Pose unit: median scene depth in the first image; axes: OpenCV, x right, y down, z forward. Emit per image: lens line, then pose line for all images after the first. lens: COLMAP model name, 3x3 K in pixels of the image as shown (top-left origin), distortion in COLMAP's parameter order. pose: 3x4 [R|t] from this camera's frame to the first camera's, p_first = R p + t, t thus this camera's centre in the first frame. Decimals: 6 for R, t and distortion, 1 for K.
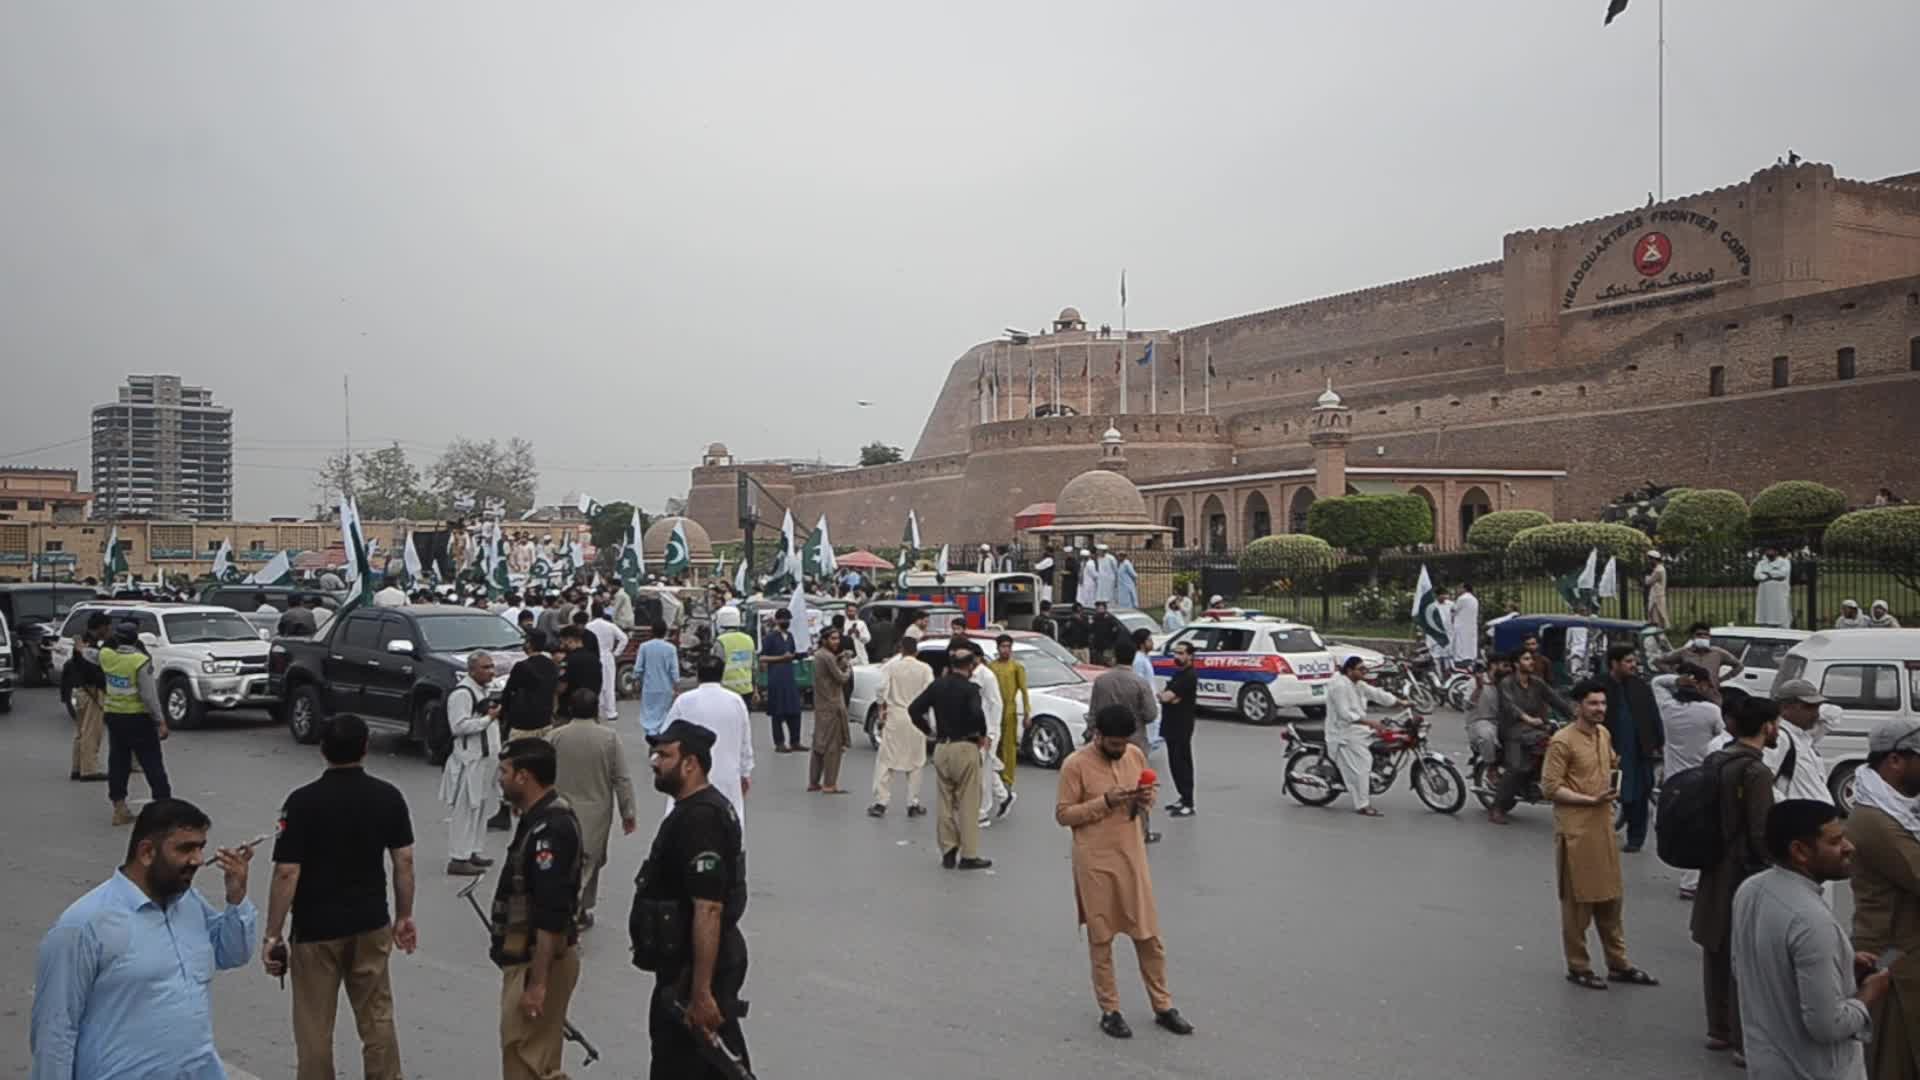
lens RADIAL K [[1521.8, 0, 960.0], [0, 1521.8, 540.0], [0, 0, 1]] dist [-0.002190, 0.003322]
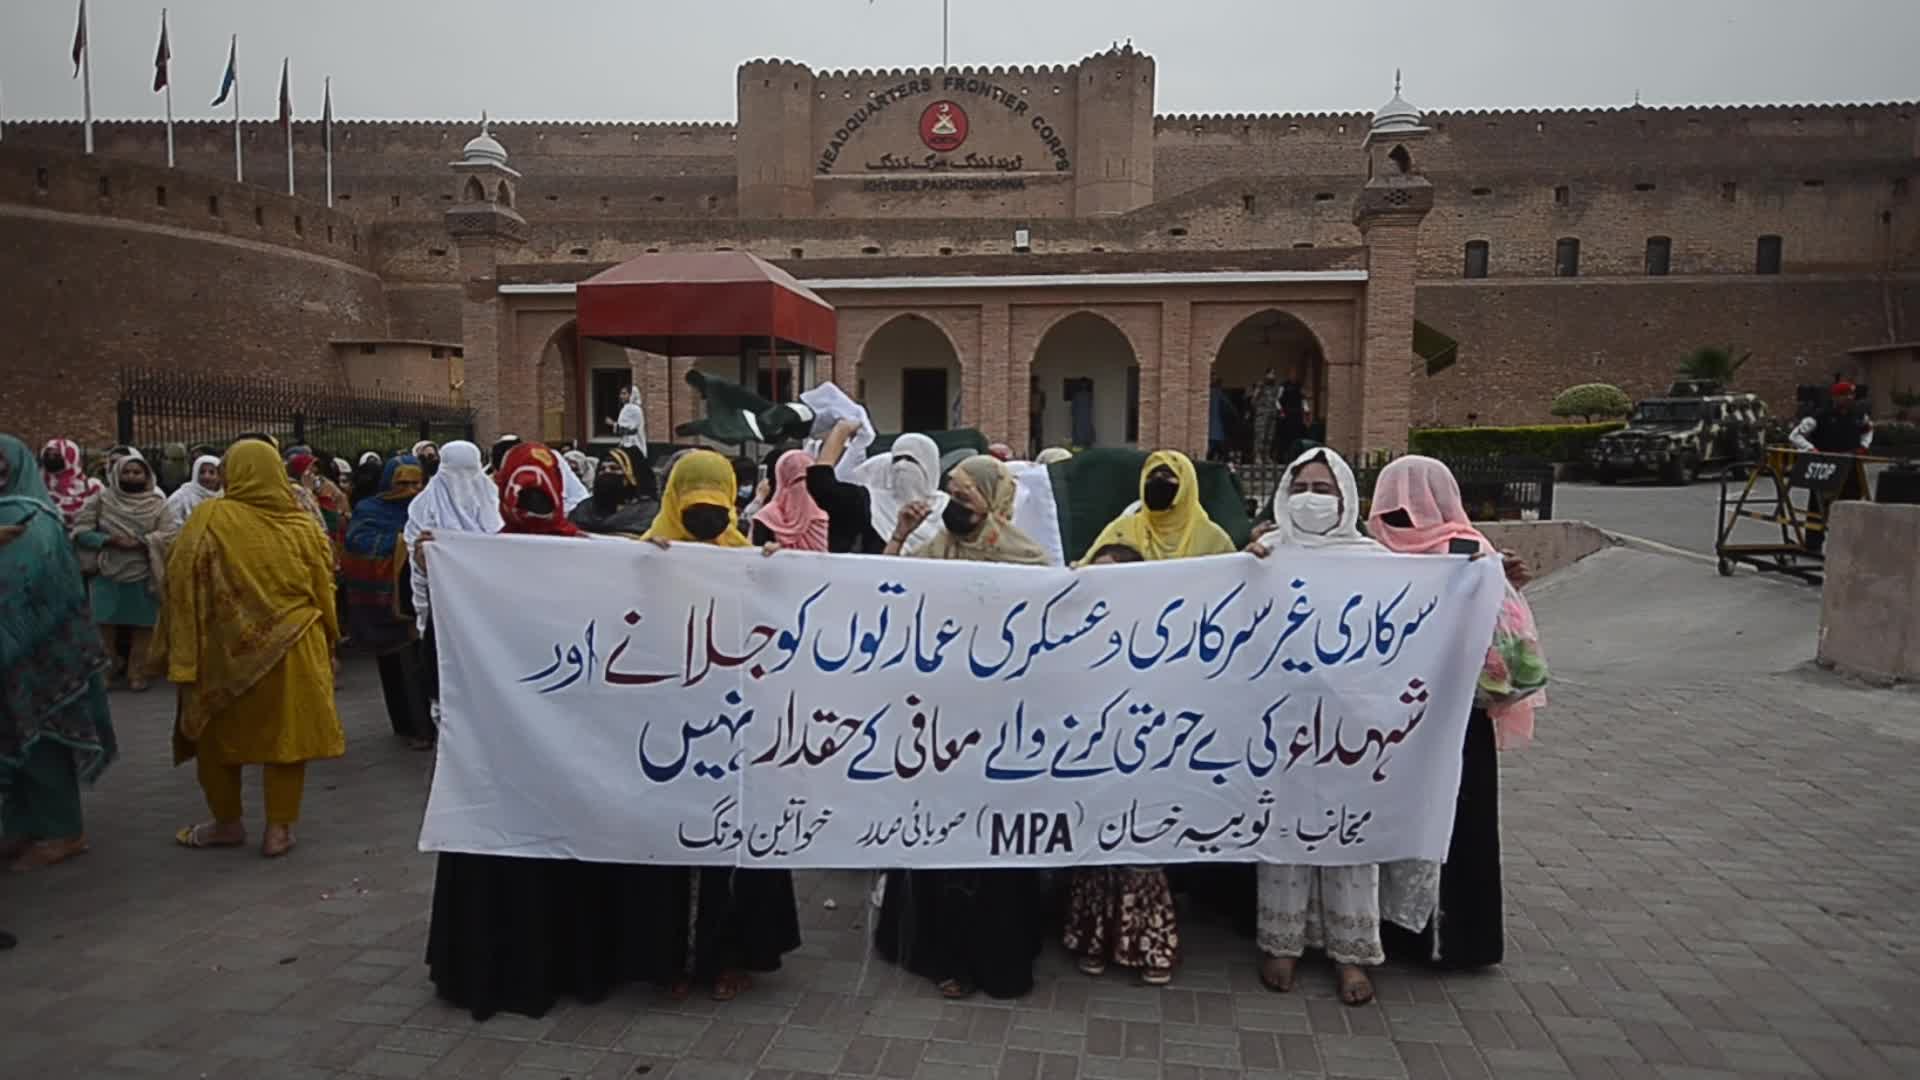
lens RADIAL K [[1102.7, 0, 995.2], [0, 1102.7, 577.5], [0, 0, 1]] dist [0.000164, 0.023555]
pose [[0.548538, -0.054307, 0.834360, -0.069222], [-0.034500, 0.995569, 0.087481, 0.012716], [-0.835414, -0.076772, 0.544233, 0.603702]]
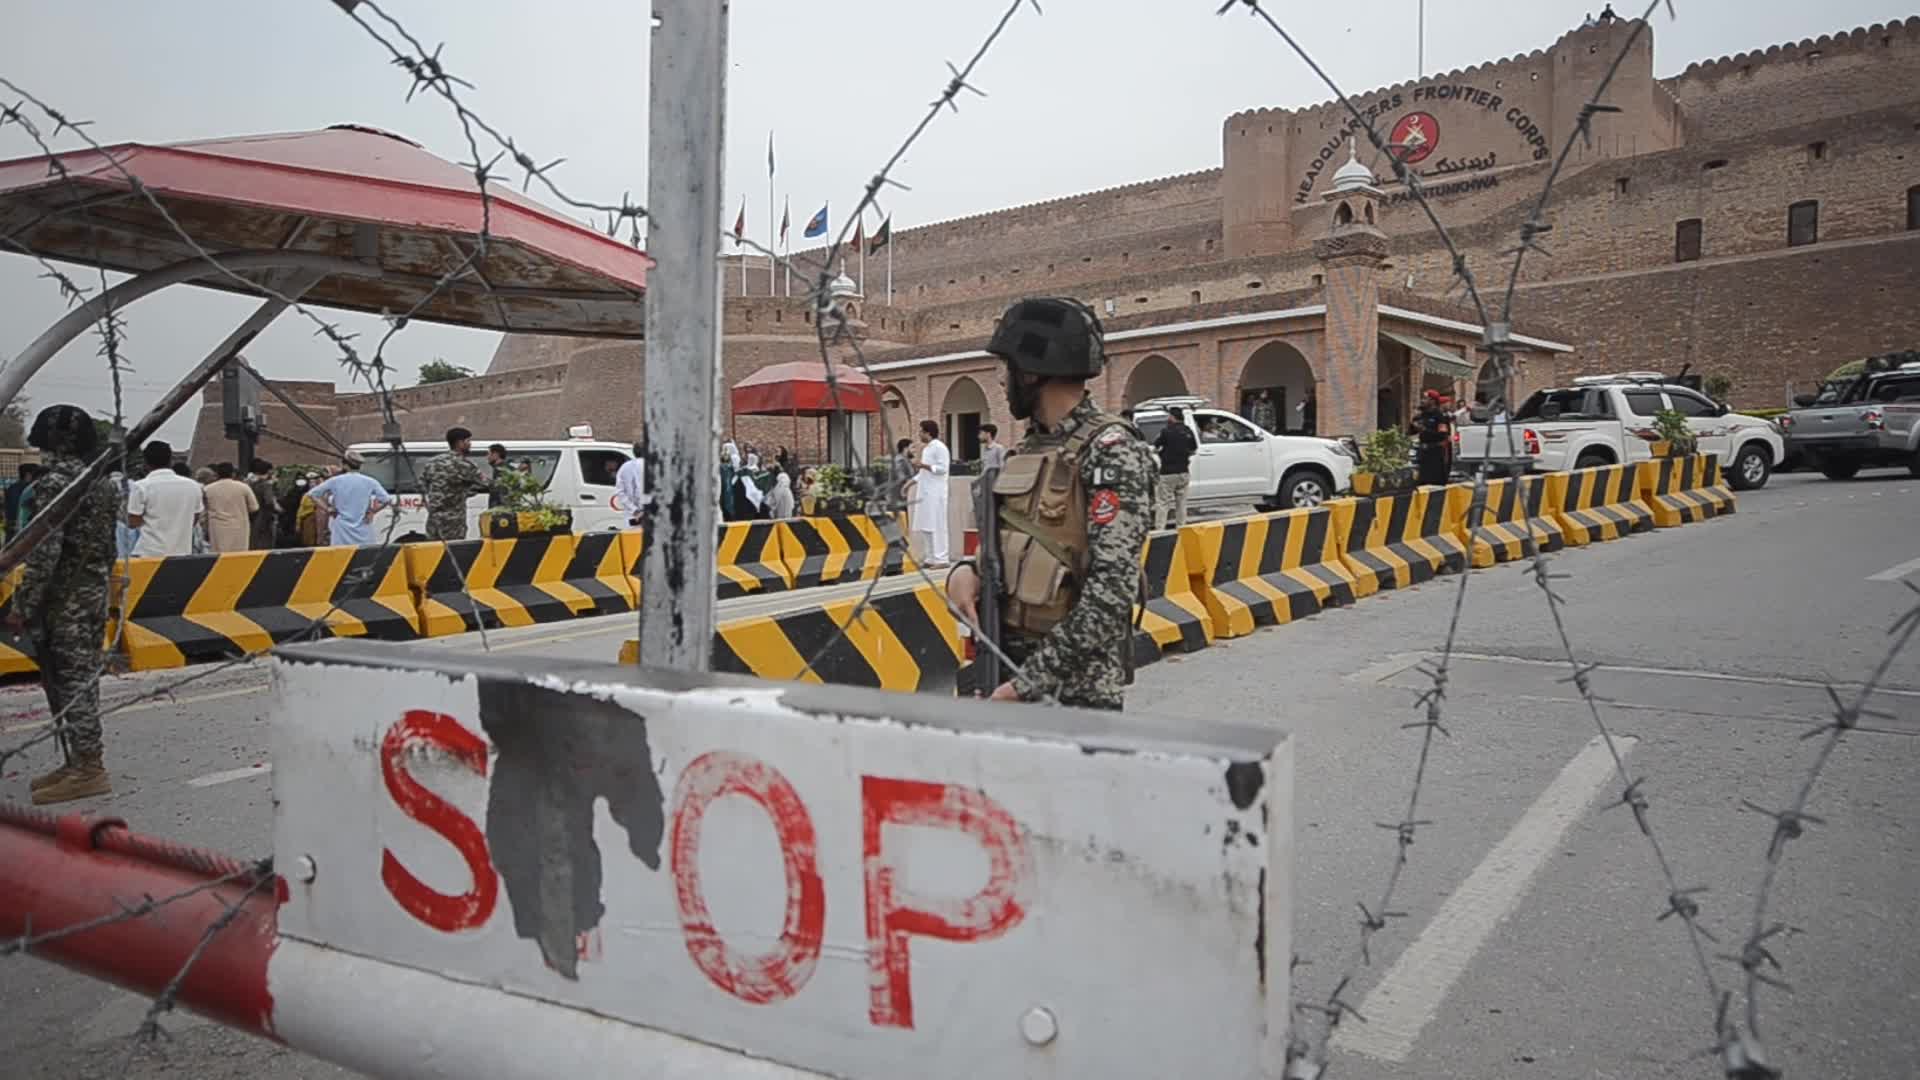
lens RADIAL K [[1227.0, 0, 962.8], [0, 1227.0, 521.2], [0, 0, 1]] dist [0.000531, 0.027907]
pose [[0.939794, -0.000327, 0.341741, -0.025308], [-0.009639, 0.999576, 0.027465, 0.013355], [-0.341606, -0.029105, 0.939393, 0.418705]]
